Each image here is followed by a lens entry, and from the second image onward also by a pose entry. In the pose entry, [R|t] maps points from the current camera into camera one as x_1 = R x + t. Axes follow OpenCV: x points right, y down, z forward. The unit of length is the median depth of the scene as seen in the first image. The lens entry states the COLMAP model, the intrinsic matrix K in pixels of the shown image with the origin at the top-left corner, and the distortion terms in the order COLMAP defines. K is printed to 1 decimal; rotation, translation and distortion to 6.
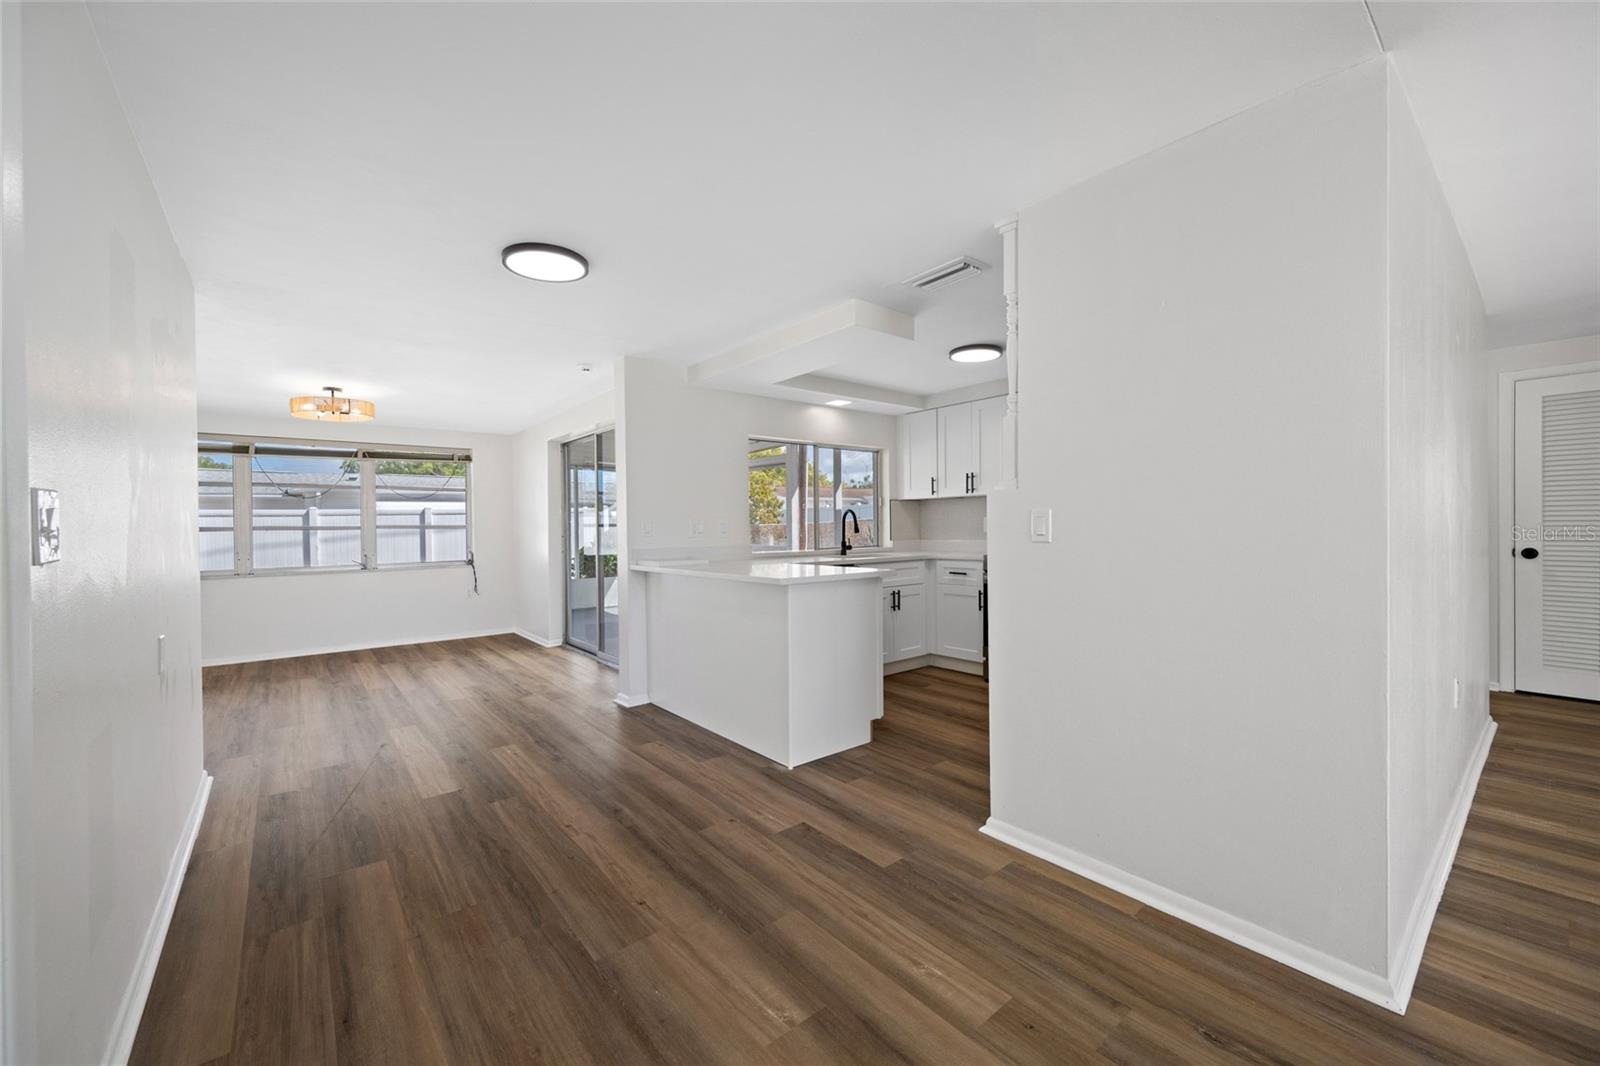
lens RADIAL K [[626.1, 0, 788.4], [0, 626.1, 522.8], [0, 0, 1]] dist [-0.000752, 0.000126]
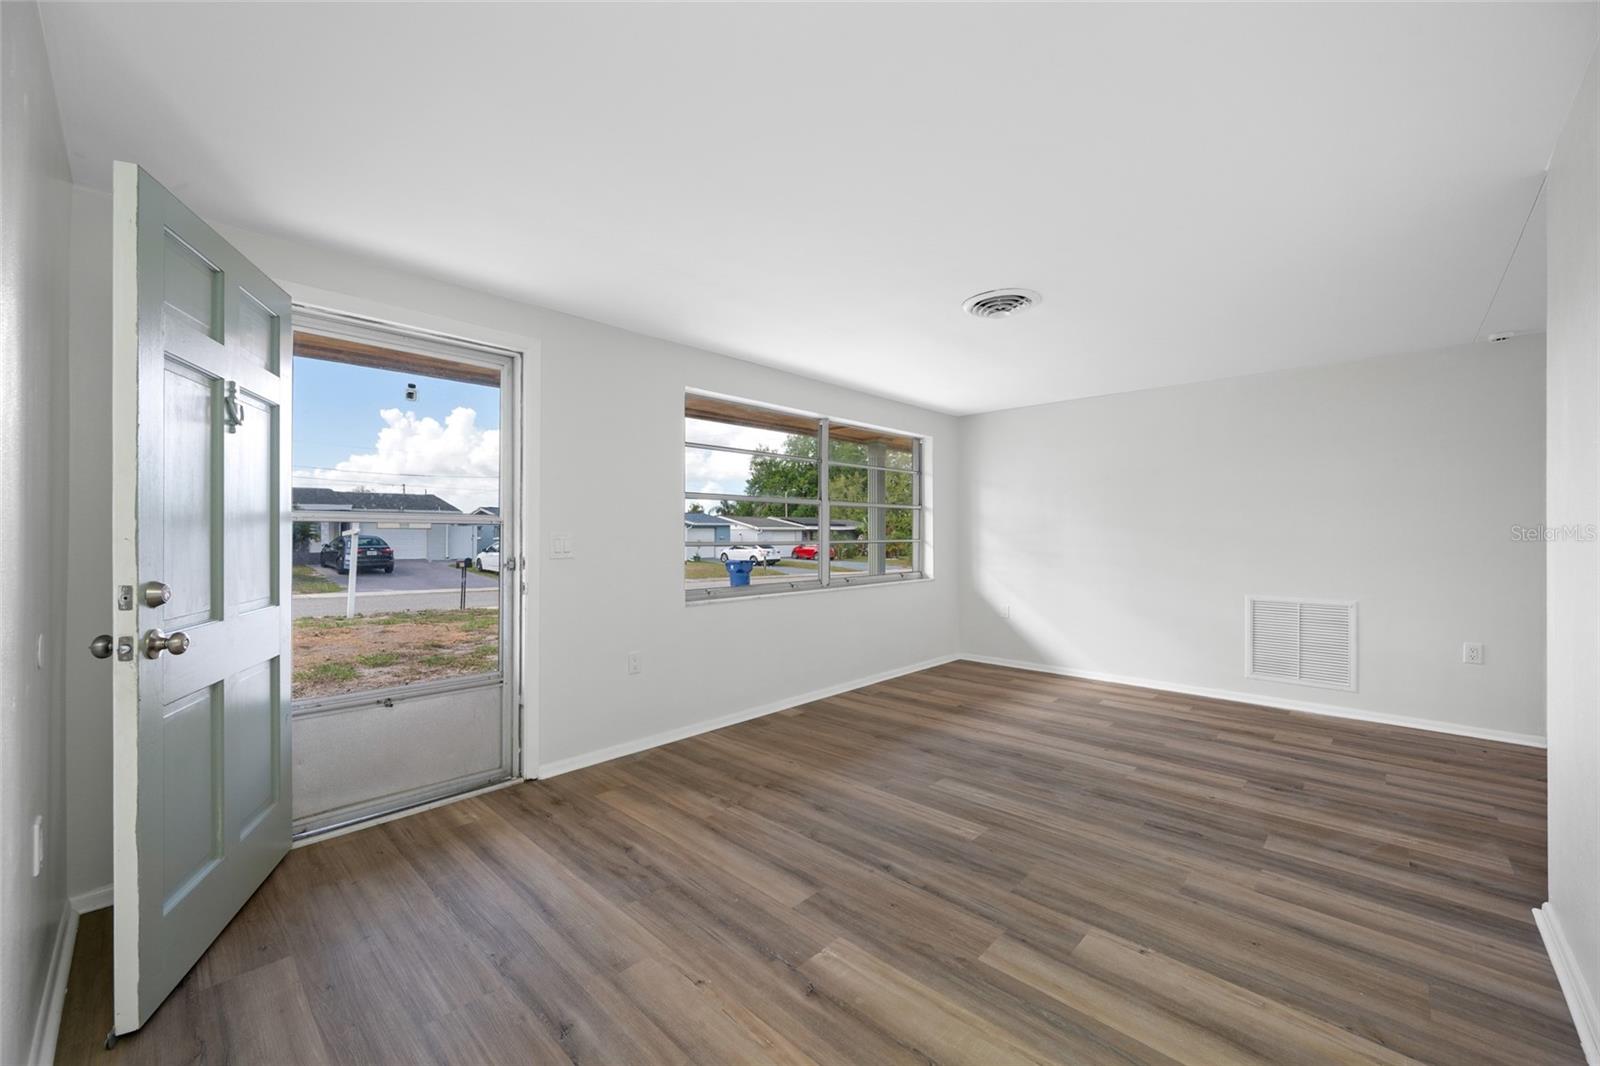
lens RADIAL K [[628.6, 0, 801.3], [0, 628.6, 531.4], [0, 0, 1]] dist [0.000016, 0.000033]
pose [[-0.990740, 0.011984, -0.135242, 1.261690], [0.012846, 0.999902, -0.005500, -0.015578], [0.135163, -0.007186, -0.990797, 0.995283]]
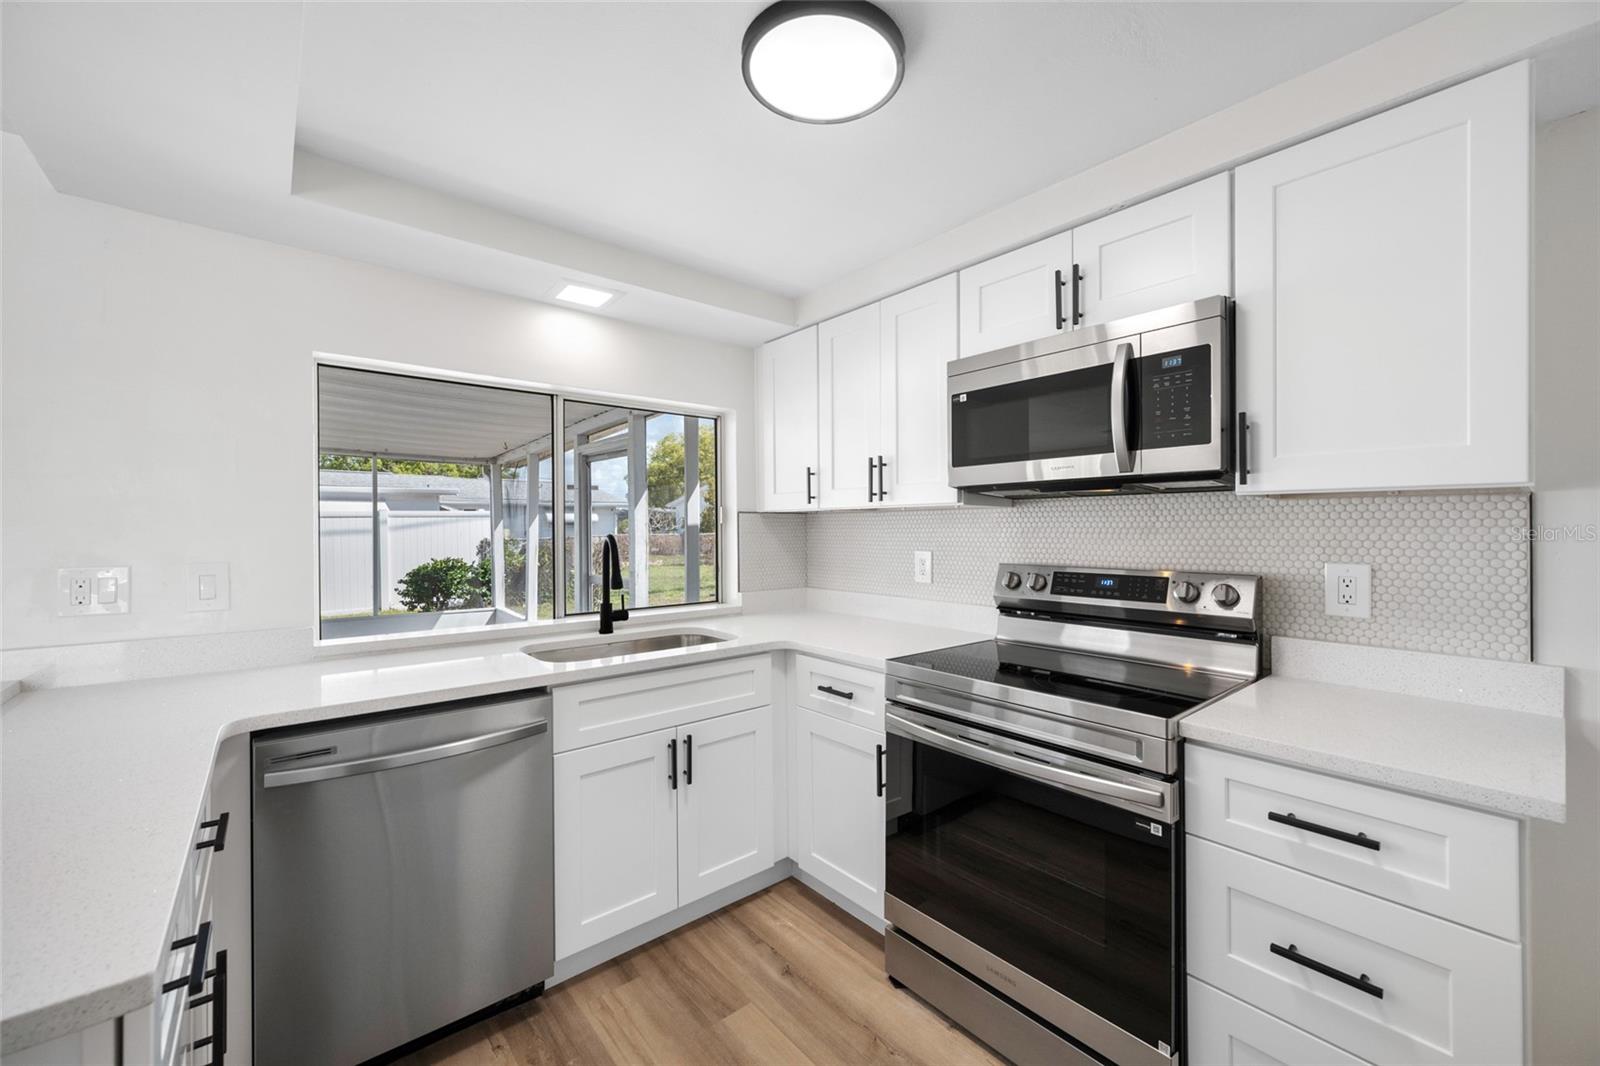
lens RADIAL K [[628.6, 0, 801.3], [0, 628.6, 531.4], [0, 0, 1]] dist [0.000016, 0.000033]
pose [[0.999681, 0.008301, 0.023848, 0.364393], [-0.008516, 0.999924, 0.008916, -0.047884], [-0.023772, -0.009116, 0.999676, 0.887965]]
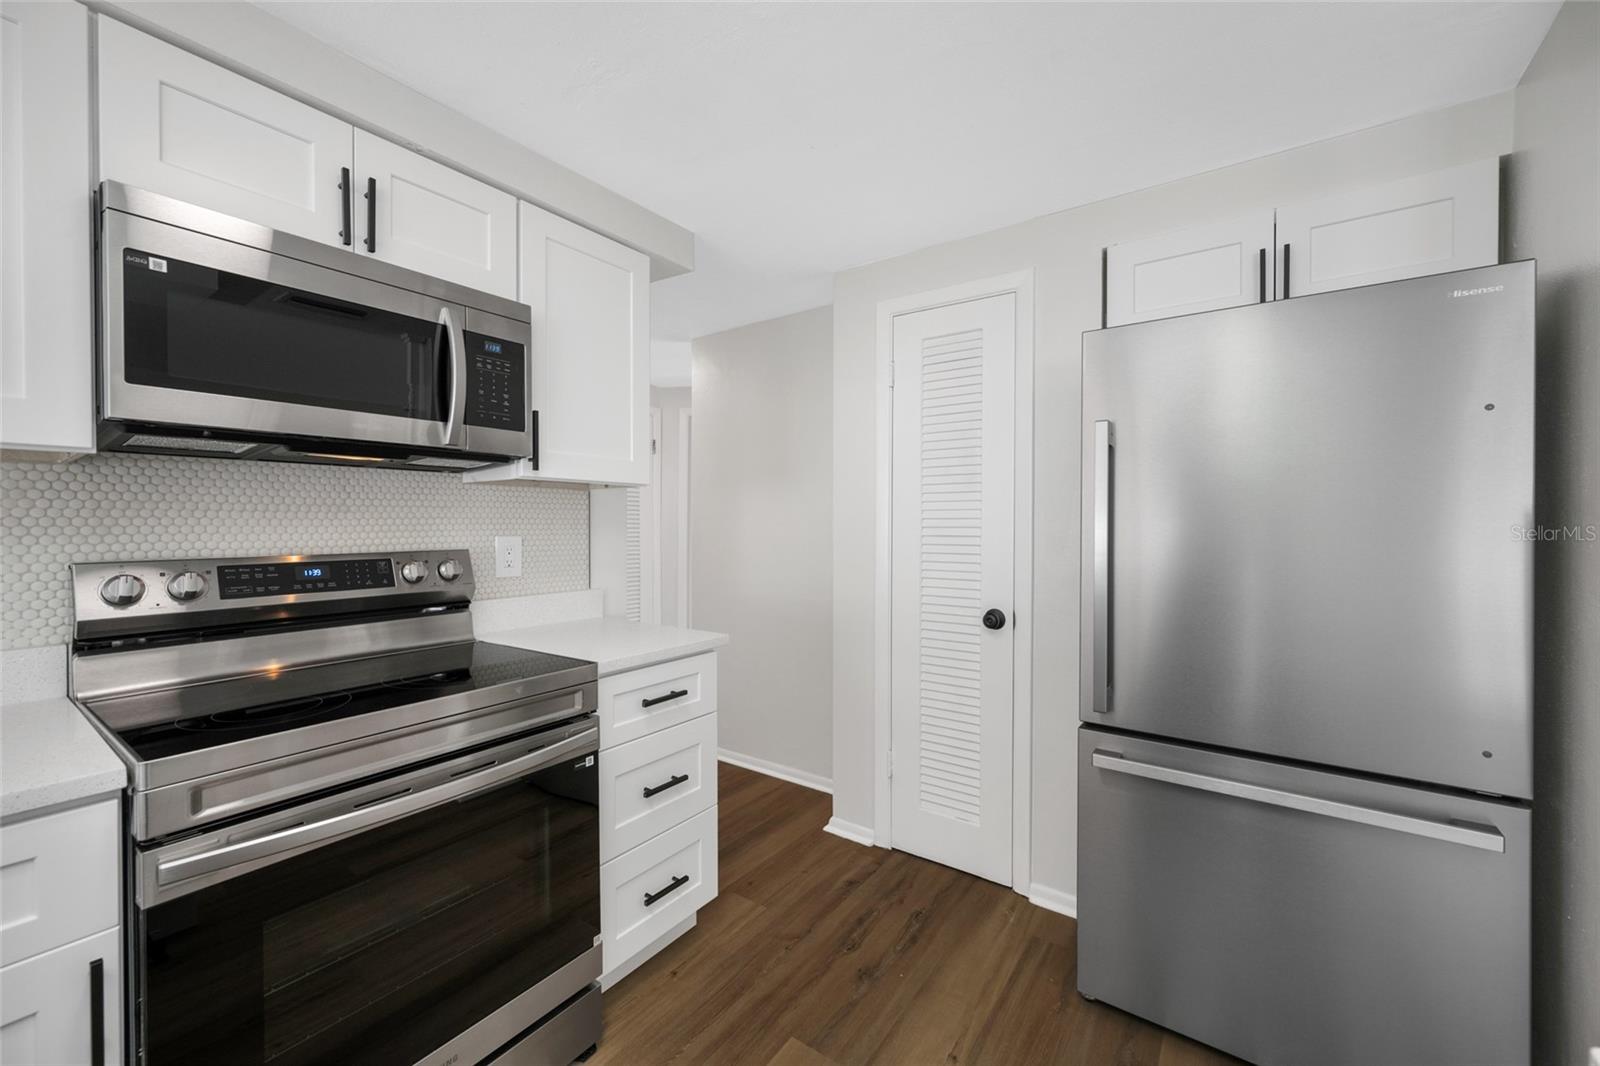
lens RADIAL K [[625.9, 0, 802.0], [0, 625.9, 529.3], [0, 0, 1]] dist [-0.001948, -0.000181]
pose [[-0.269391, -0.002688, 0.963027, 0.108891], [-0.003683, 0.999992, 0.001761, -0.031196], [-0.963024, -0.003073, -0.269399, 1.254098]]
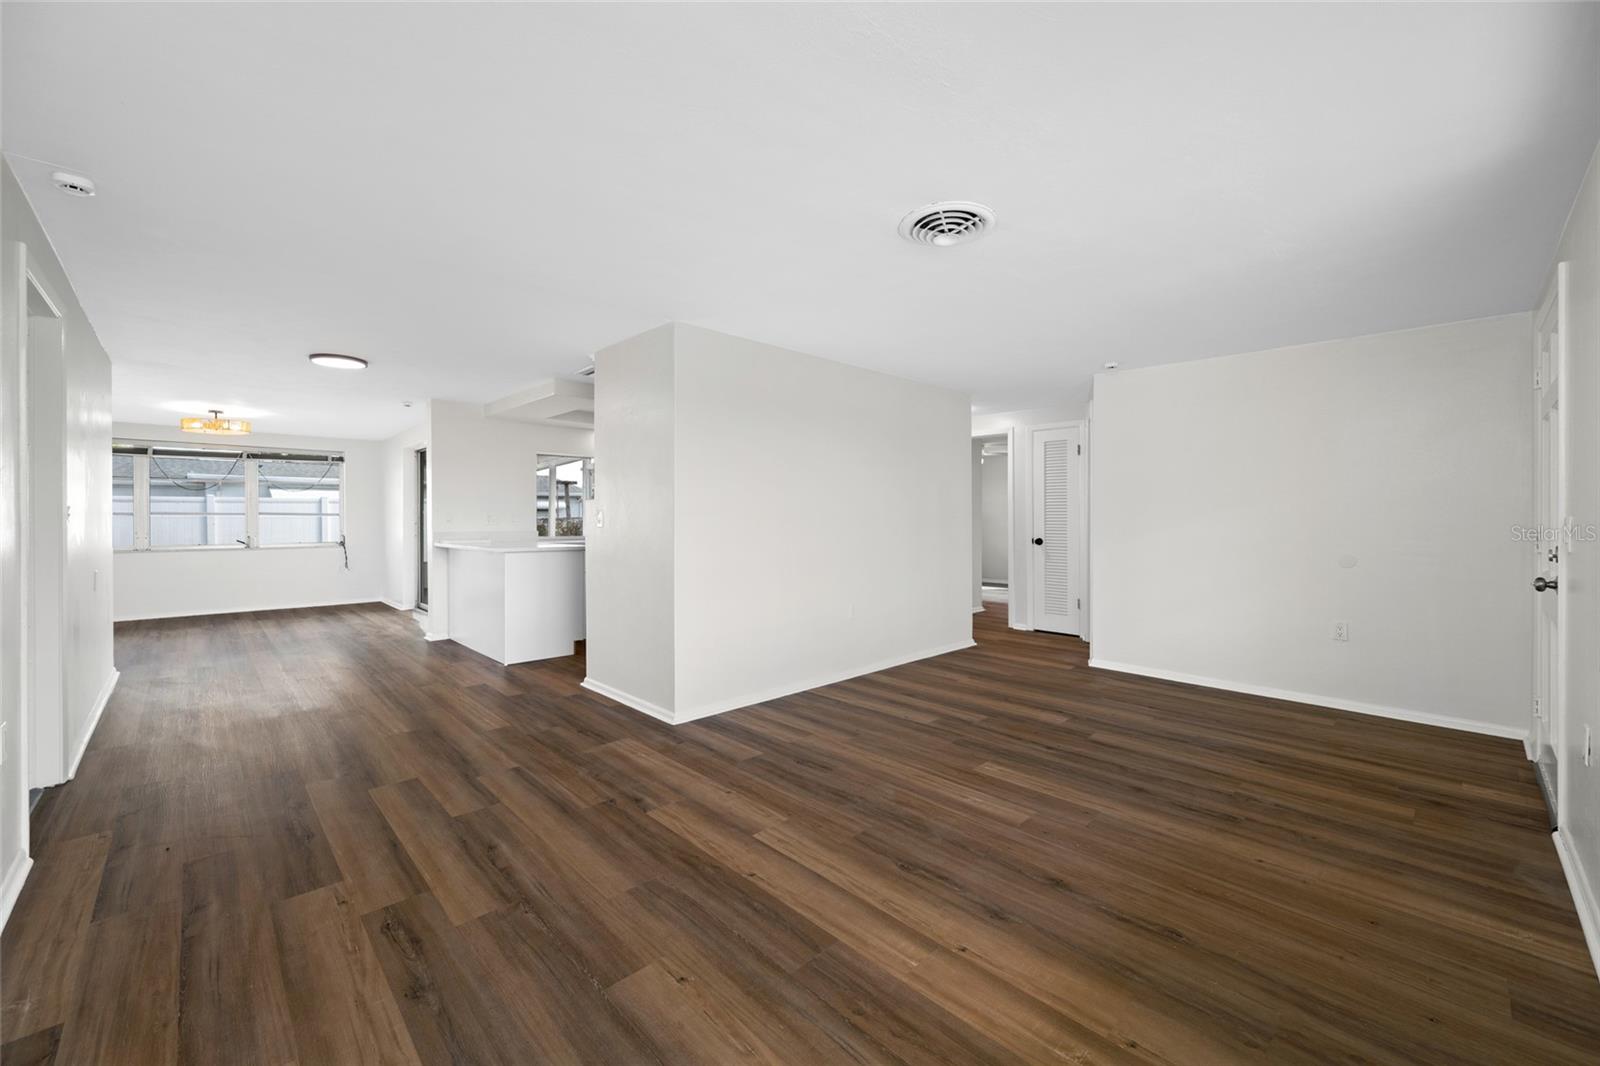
lens RADIAL K [[632.9, 0, 801.6], [0, 632.9, 515.6], [0, 0, 1]] dist [0.000184, -0.000112]
pose [[0.995692, 0.013960, 0.091670, 0.579165], [-0.013956, 0.999902, -0.000679, -0.007656], [-0.091670, -0.000603, 0.995789, -0.675887]]
